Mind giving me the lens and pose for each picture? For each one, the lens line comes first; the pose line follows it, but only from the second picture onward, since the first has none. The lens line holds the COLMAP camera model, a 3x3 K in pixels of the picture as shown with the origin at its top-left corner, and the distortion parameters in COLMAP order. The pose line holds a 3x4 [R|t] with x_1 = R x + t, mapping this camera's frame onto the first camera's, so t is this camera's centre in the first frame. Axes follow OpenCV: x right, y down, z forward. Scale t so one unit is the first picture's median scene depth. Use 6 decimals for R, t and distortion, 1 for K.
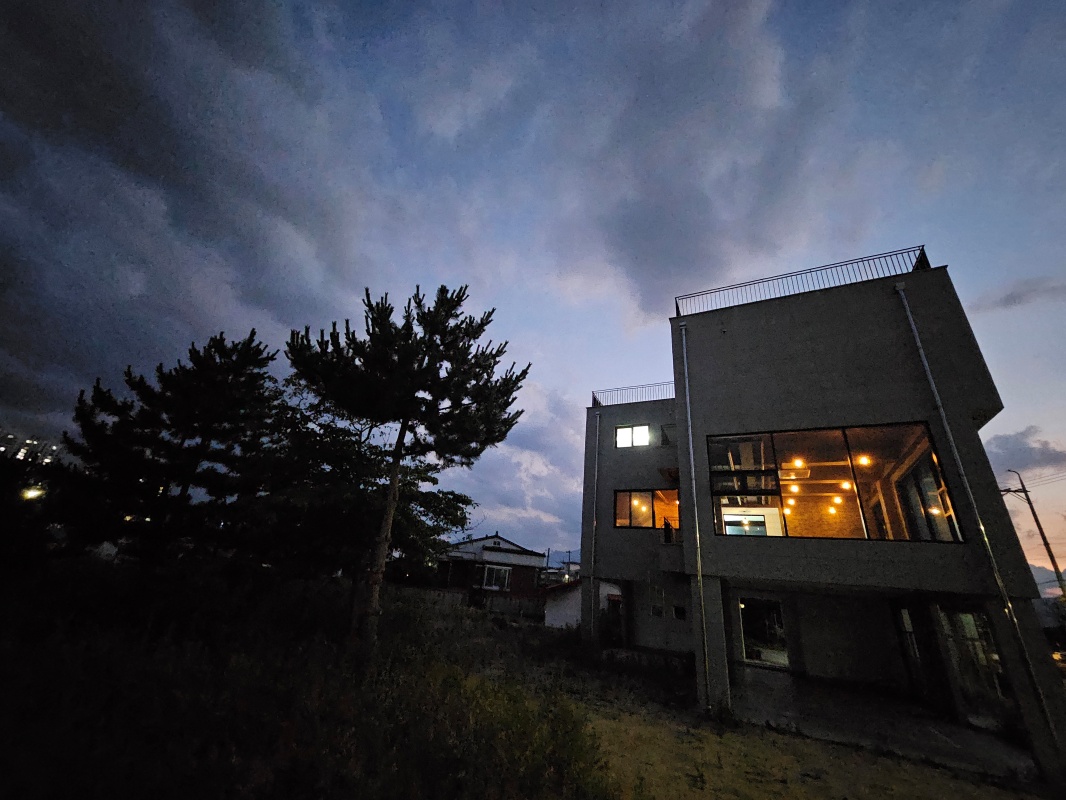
lens RADIAL K [[423.1, 0, 530.1], [0, 423.1, 398.4], [0, 0, 1]] dist [0.006263, -0.000901]
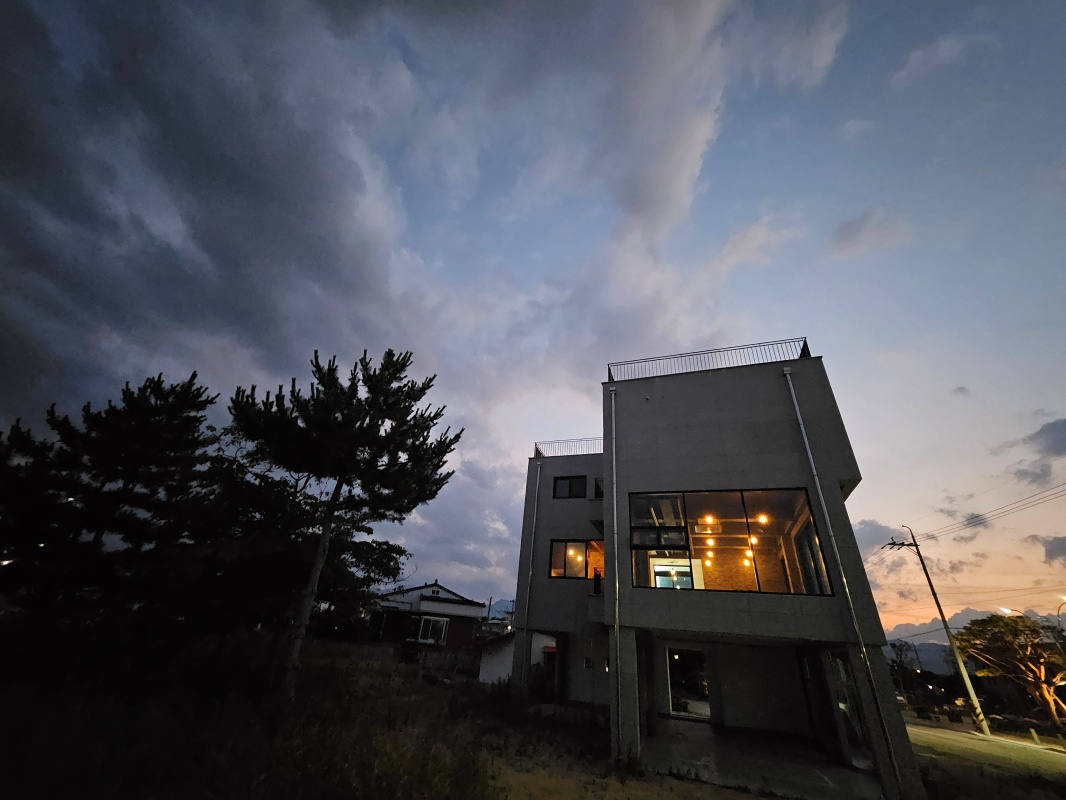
lens RADIAL K [[423.1, 0, 531.0], [0, 423.1, 398.1], [0, 0, 1]] dist [0.006263, -0.000901]
pose [[0.992785, 0.052364, 0.107866, 0.035104], [-0.041502, 0.994061, -0.100597, -0.037919], [-0.112493, 0.095395, 0.989063, -0.086196]]
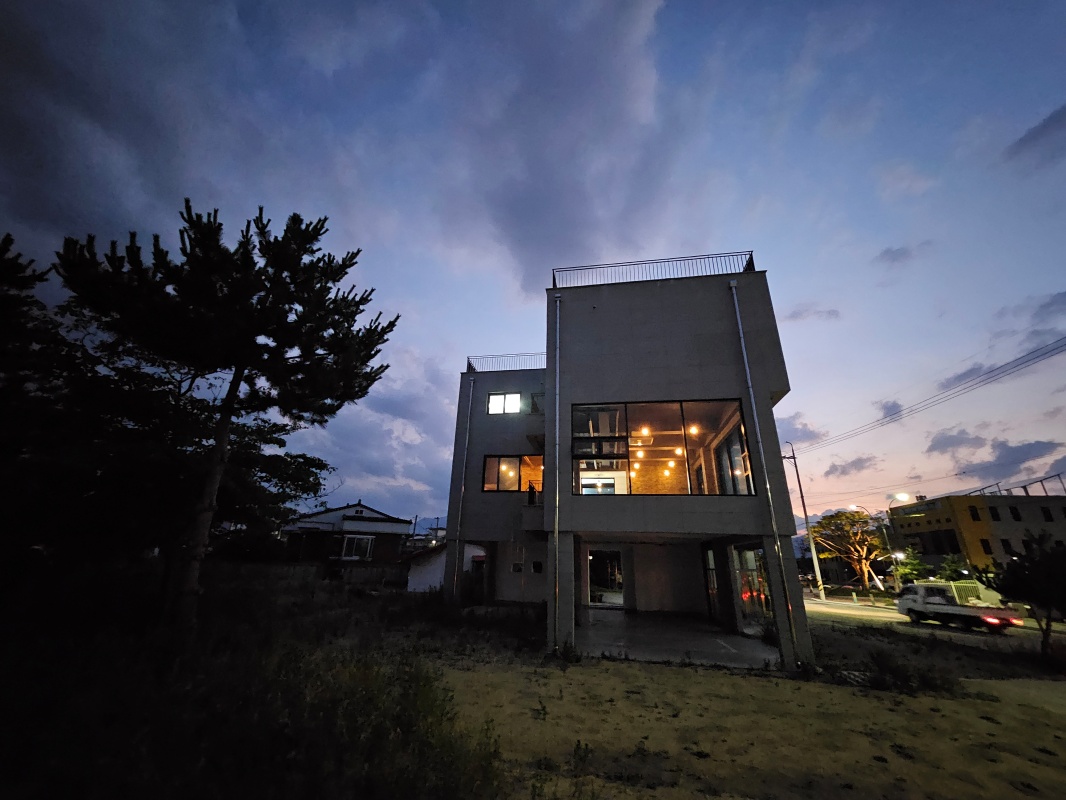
lens RADIAL K [[423.1, 0, 532.3], [0, 423.1, 399.5], [0, 0, 1]] dist [0.006263, -0.000901]
pose [[0.955033, 0.042394, 0.293452, 0.010016], [-0.064458, 0.995740, 0.065926, 0.013872], [-0.289407, -0.081876, 0.953698, 0.016773]]
